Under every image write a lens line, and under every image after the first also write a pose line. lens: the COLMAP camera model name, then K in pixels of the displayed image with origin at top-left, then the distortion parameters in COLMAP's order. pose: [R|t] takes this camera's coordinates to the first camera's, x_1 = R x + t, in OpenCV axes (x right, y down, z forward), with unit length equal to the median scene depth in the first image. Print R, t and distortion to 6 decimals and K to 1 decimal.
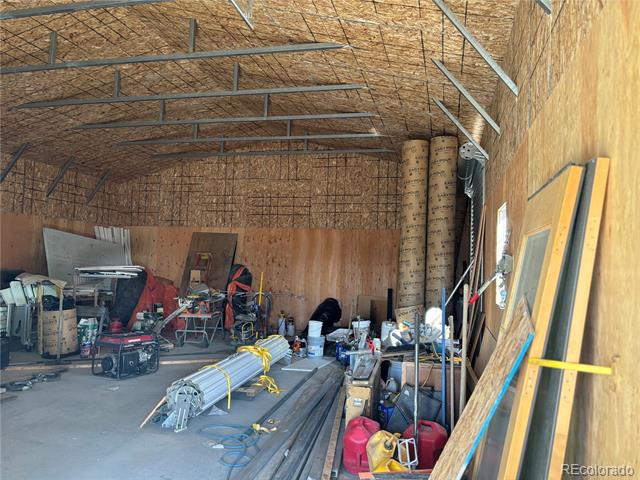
lens RADIAL K [[477.0, 0, 320.3], [0, 477.0, 241.8], [0, 0, 1]] dist [0.045481, -0.042256]
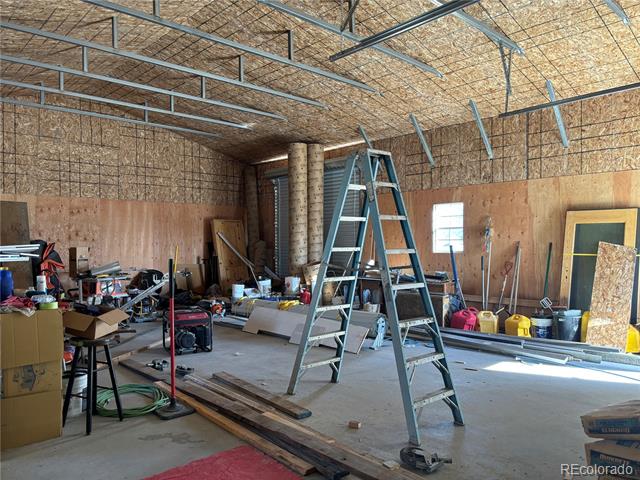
lens RADIAL K [[477.0, 0, 318.8], [0, 477.0, 240.8], [0, 0, 1]] dist [0.045481, -0.042256]
pose [[0.557352, -0.036218, 0.829486, -0.917749], [-0.019505, 0.998201, 0.056691, -0.012392], [-0.830047, -0.047776, 0.555643, 0.194359]]
